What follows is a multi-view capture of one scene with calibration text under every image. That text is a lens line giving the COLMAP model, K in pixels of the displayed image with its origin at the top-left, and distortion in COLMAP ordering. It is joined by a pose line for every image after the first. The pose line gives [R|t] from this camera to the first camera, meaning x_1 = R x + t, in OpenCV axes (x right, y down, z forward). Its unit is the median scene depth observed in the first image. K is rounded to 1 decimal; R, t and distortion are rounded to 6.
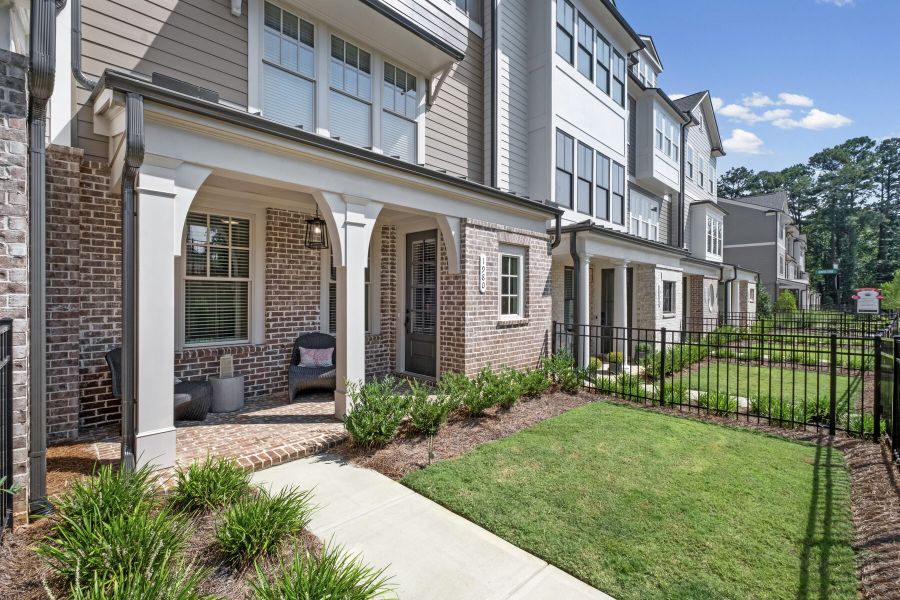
lens RADIAL K [[402.5, 0, 456.8], [0, 402.5, 297.9], [0, 0, 1]] dist [0.002157, -0.003086]
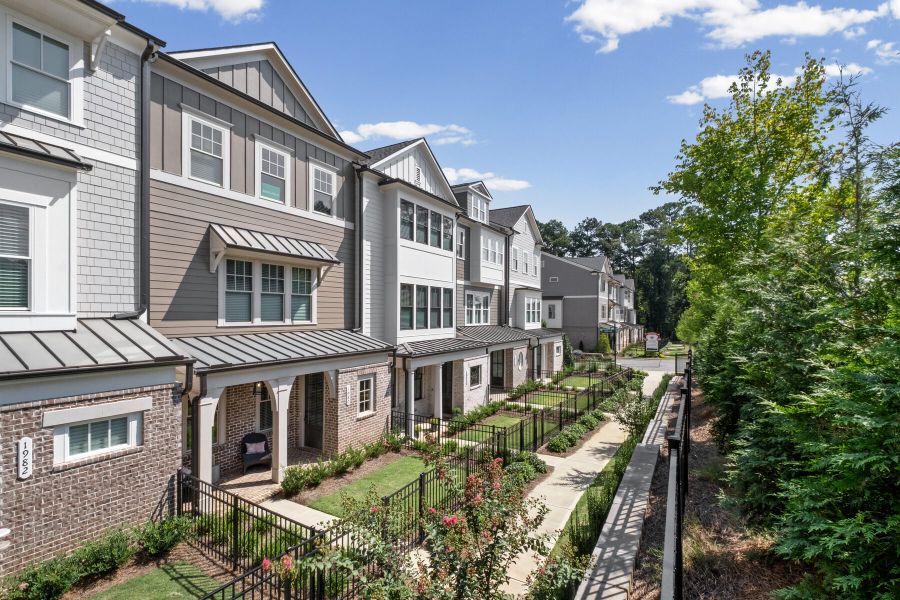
lens RADIAL K [[402.5, 0, 457.5], [0, 402.5, 317.1], [0, 0, 1]] dist [0.002157, -0.003086]
pose [[0.965814, 0.000980, 0.259232, 0.063085], [-0.000004, 0.999993, -0.003764, -0.387220], [-0.259234, 0.003634, 0.965808, -0.906403]]
